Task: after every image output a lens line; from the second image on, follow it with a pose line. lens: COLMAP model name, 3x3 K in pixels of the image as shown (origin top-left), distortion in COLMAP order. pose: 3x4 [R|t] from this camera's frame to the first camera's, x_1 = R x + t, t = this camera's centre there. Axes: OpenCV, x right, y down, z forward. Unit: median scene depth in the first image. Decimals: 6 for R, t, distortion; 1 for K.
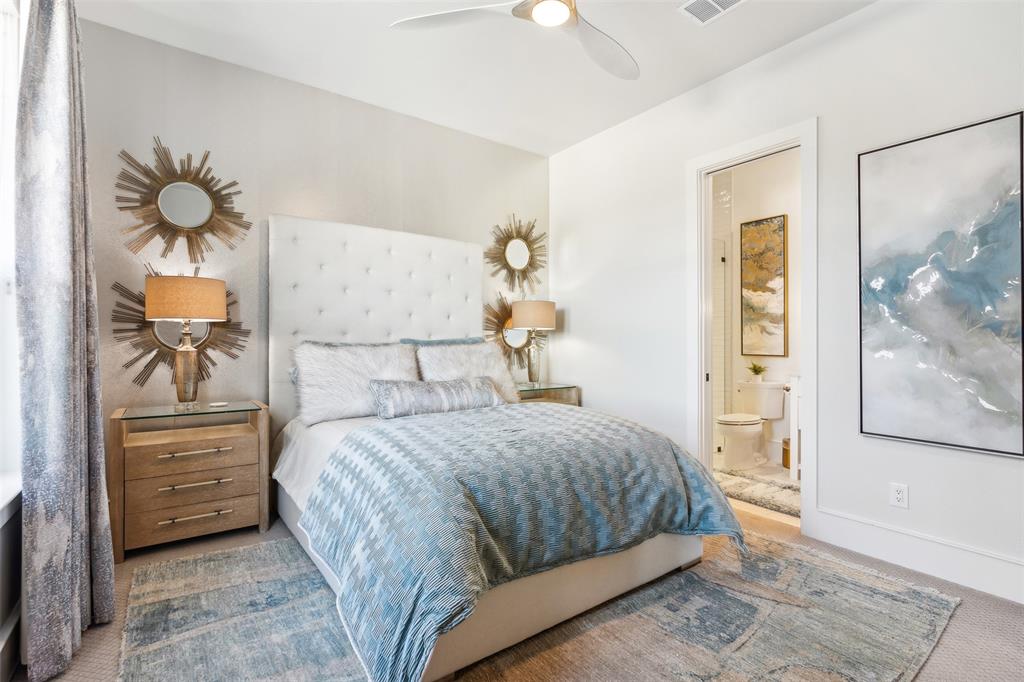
lens RADIAL K [[478.1, 0, 514.1], [0, 478.1, 339.2], [0, 0, 1]] dist [-0.003369, 0.002249]
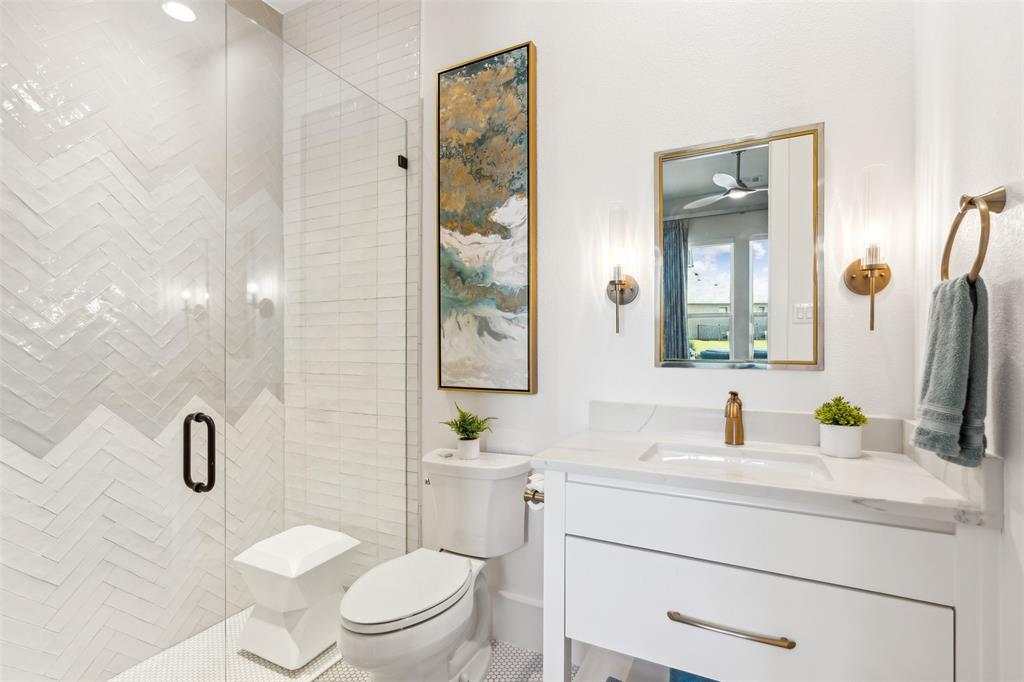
lens RADIAL K [[478.1, 0, 510.7], [0, 478.1, 344.9], [0, 0, 1]] dist [-0.003369, 0.002249]
pose [[0.889371, 0.002722, 0.457178, 0.356789], [0.000013, 0.999982, -0.005978, -0.002059], [-0.457186, 0.005322, 0.889355, 0.628601]]
